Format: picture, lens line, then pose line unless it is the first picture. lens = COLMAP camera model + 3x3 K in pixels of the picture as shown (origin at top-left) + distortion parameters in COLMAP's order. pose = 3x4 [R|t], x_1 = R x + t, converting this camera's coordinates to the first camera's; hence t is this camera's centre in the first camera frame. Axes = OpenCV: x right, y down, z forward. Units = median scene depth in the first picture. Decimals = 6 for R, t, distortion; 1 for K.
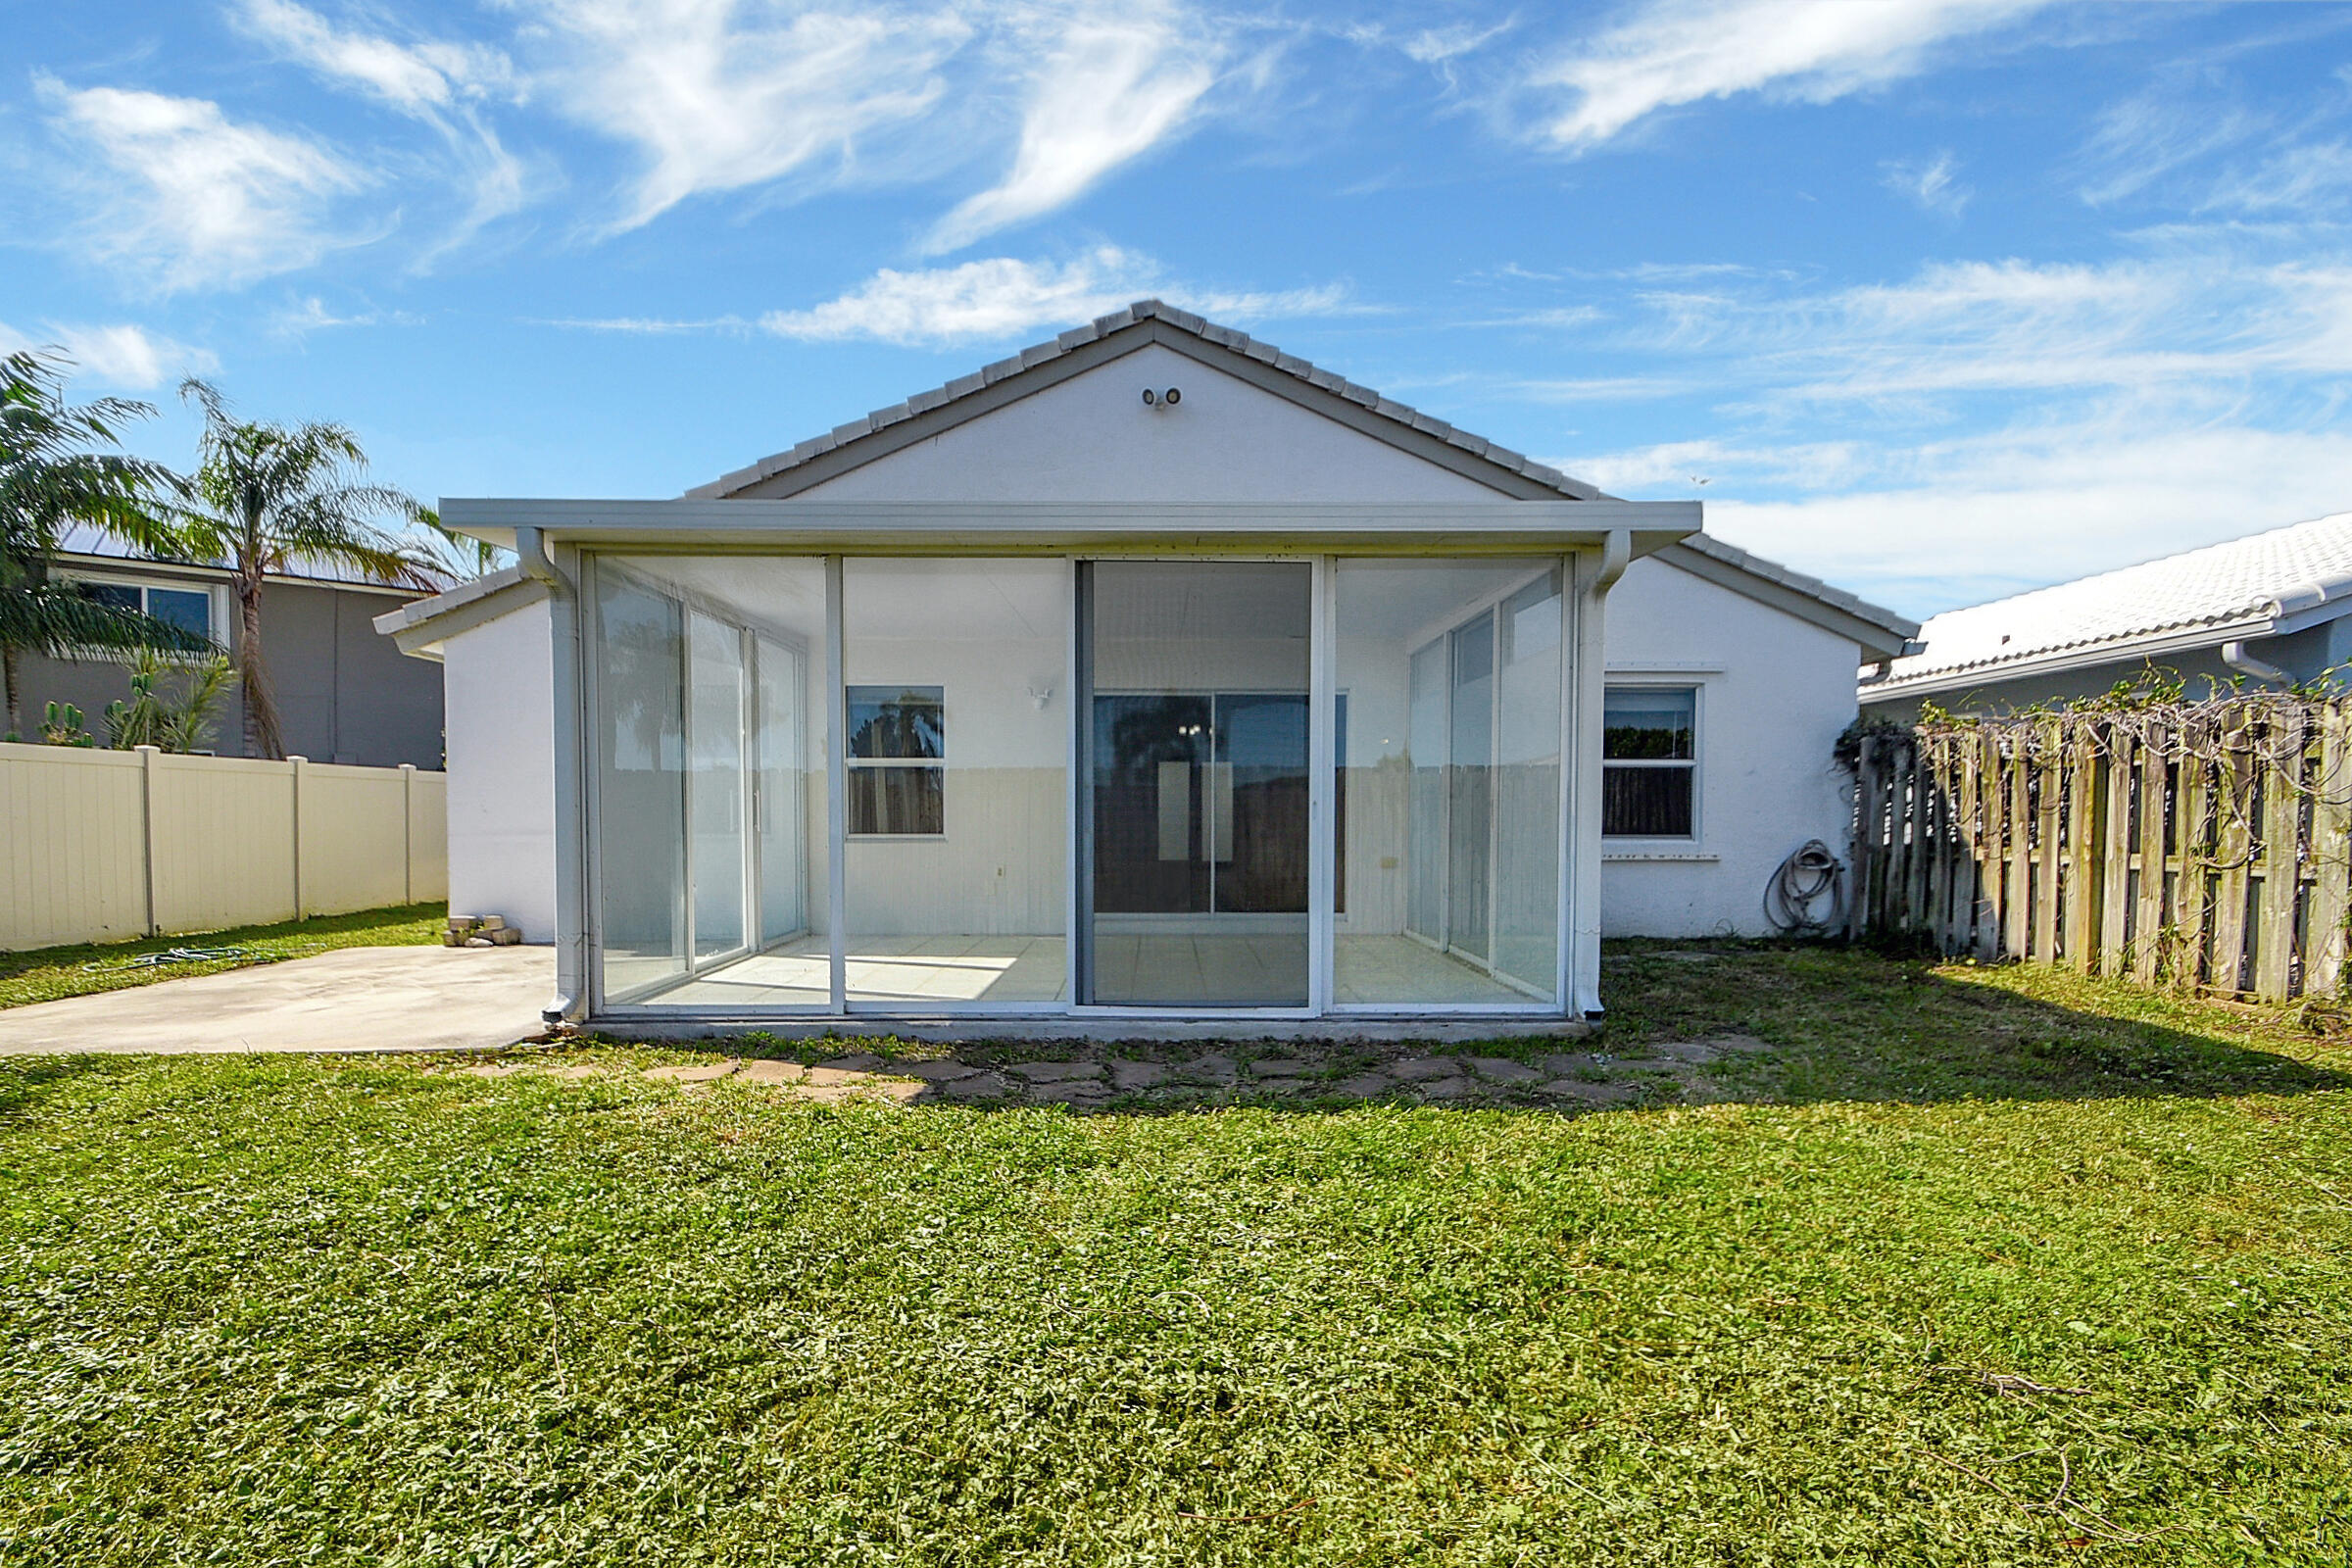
lens RADIAL K [[1022.6, 0, 1176.1], [0, 1022.6, 855.5], [0, 0, 1]] dist [0.000714, -0.000051]
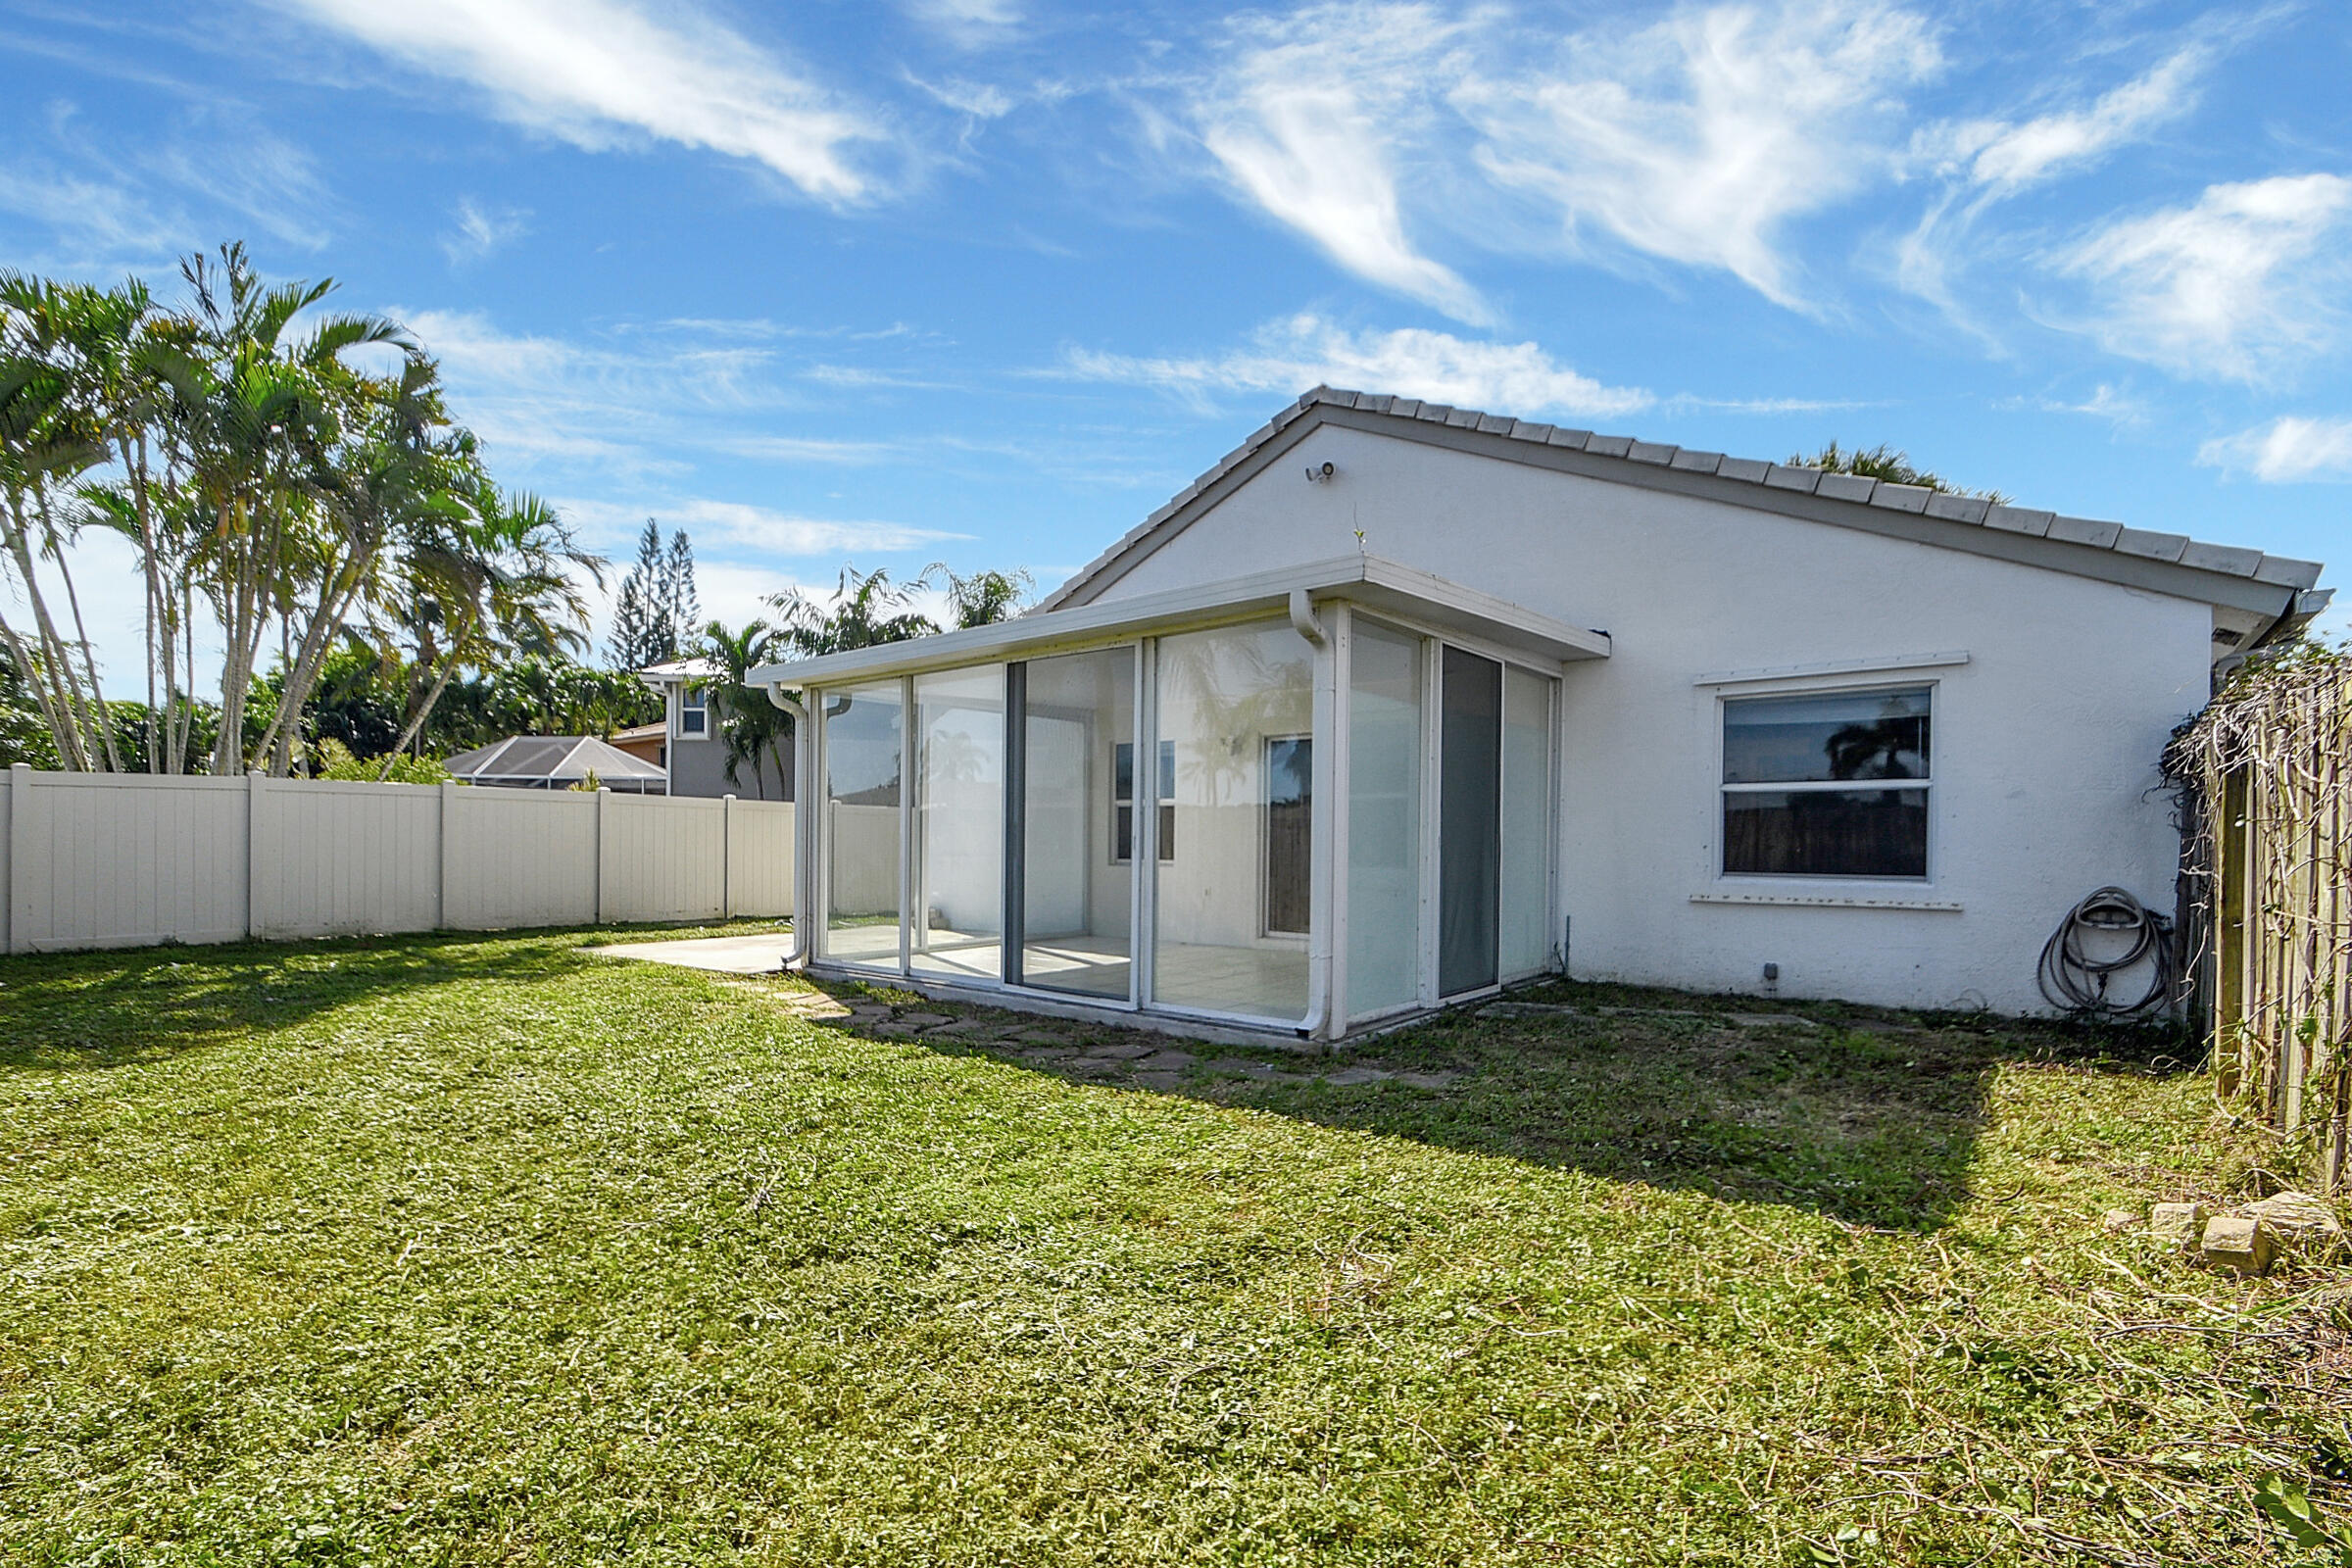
lens RADIAL K [[1039.1, 0, 1160.3], [0, 1039.1, 843.8], [0, 0, 1]] dist [0.019462, -0.020874]
pose [[0.772754, 0.007385, -0.634662, 0.572681], [-0.029880, 0.999247, -0.024754, -0.008142], [0.634002, 0.038092, 0.772393, 0.023877]]
